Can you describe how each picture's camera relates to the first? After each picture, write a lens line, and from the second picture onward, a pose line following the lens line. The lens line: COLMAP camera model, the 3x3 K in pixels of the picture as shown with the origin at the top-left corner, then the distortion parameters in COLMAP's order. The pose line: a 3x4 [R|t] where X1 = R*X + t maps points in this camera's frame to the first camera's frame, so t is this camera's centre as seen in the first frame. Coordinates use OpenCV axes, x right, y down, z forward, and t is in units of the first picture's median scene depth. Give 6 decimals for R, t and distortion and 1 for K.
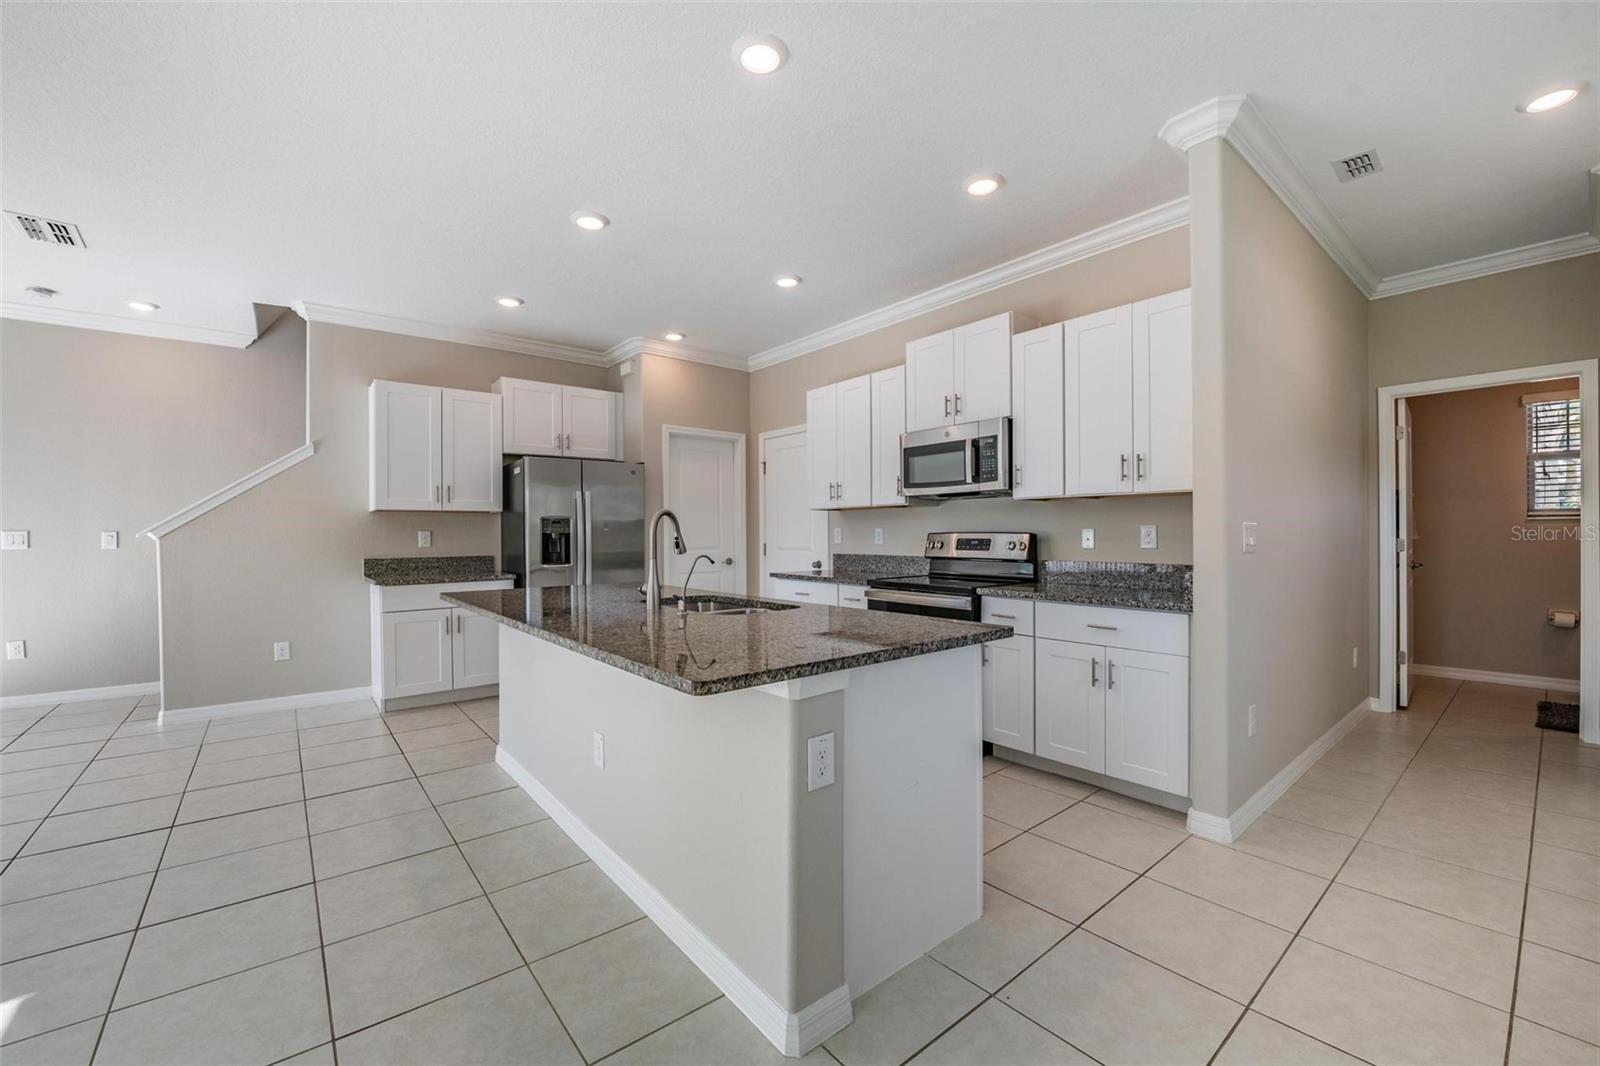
lens RADIAL K [[652.6, 0, 753.4], [0, 652.6, 537.1], [0, 0, 1]] dist [-0.020214, -0.000022]
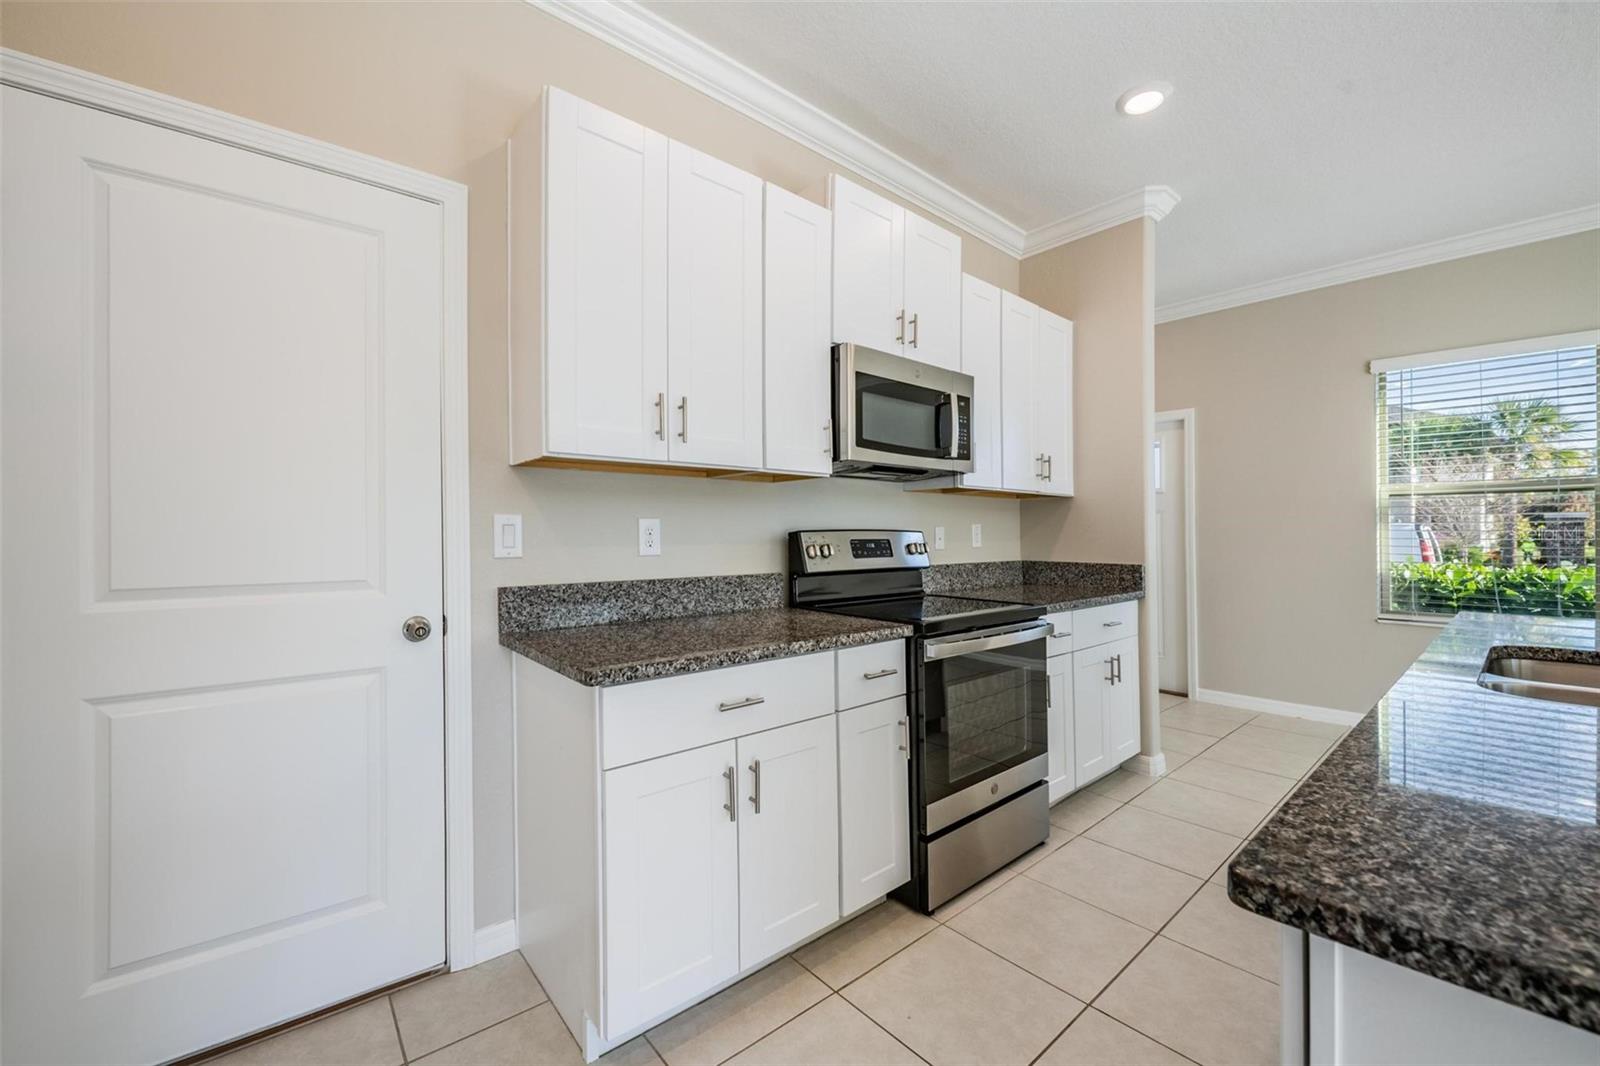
lens RADIAL K [[633.0, 0, 801.7], [0, 633.0, 539.6], [0, 0, 1]] dist [-0.001034, -0.000055]
pose [[-0.072434, -0.004390, 0.997364, -0.282509], [0.007429, 0.999960, 0.004941, -0.001048], [-0.997346, 0.007767, -0.072399, 1.080939]]
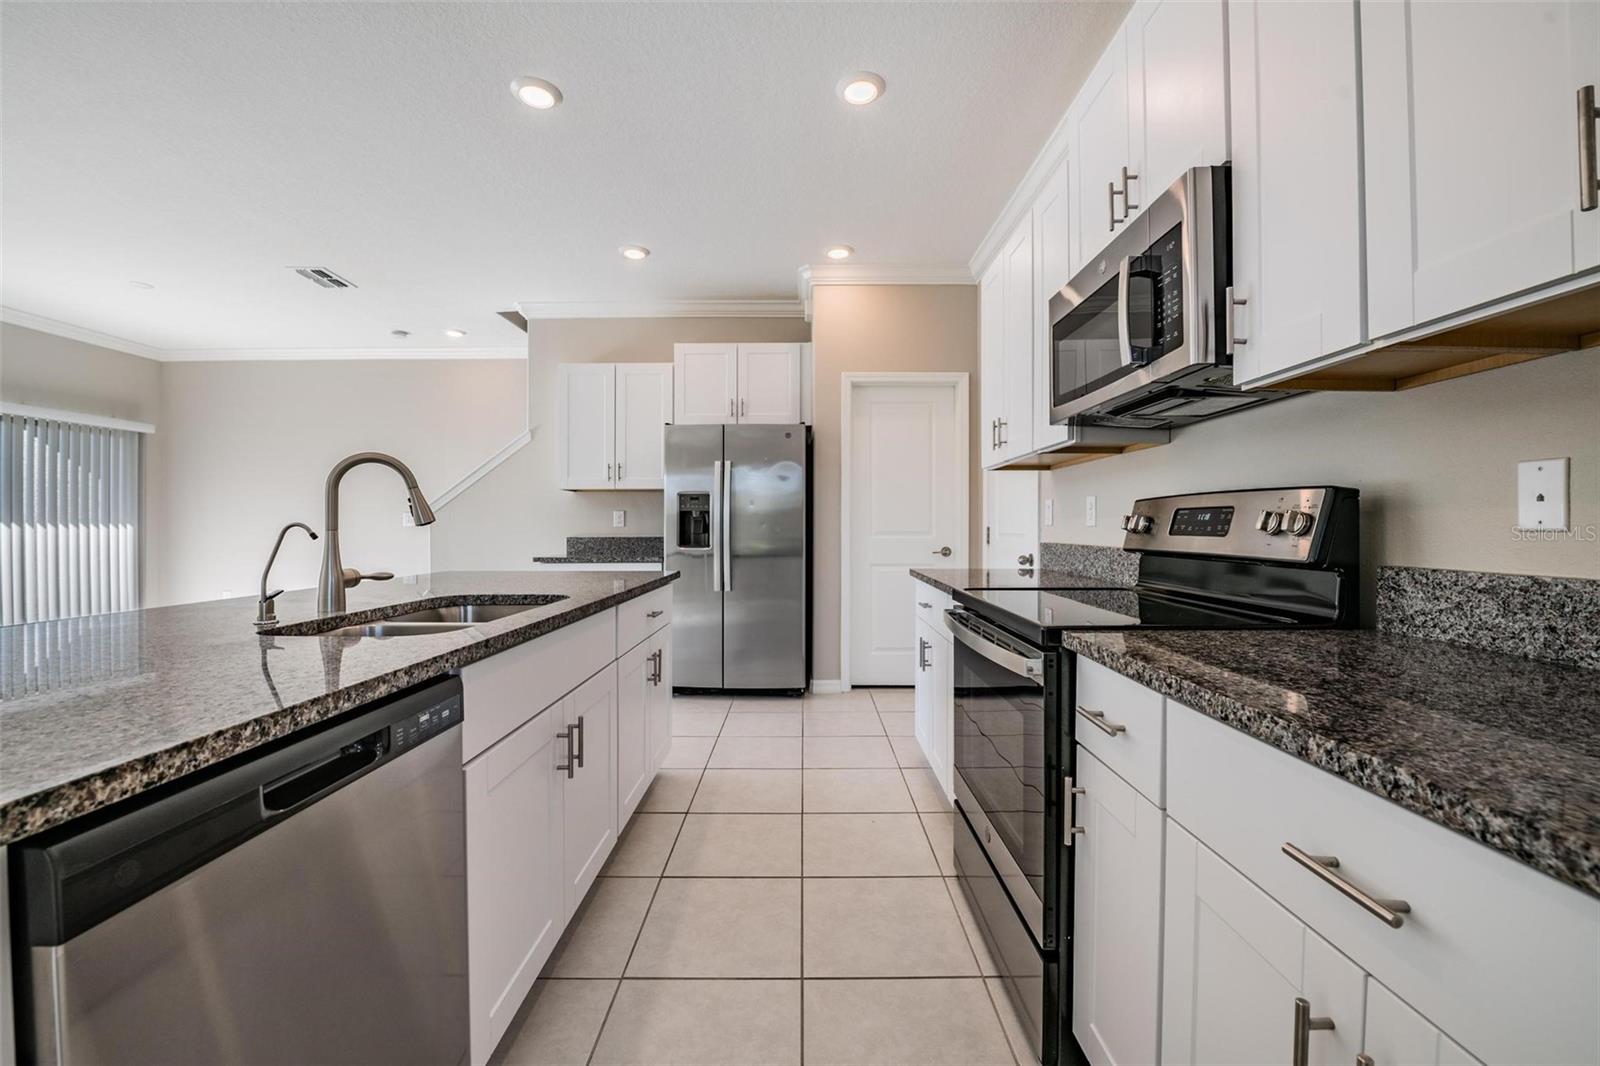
lens RADIAL K [[619.6, 0, 786.9], [0, 619.6, 529.5], [0, 0, 1]] dist [-0.010133, -0.005188]
pose [[0.791965, 0.009057, -0.610499, 0.357309], [-0.007358, 0.999959, 0.005290, 0.015837], [0.610522, 0.000303, 0.791999, 0.507231]]
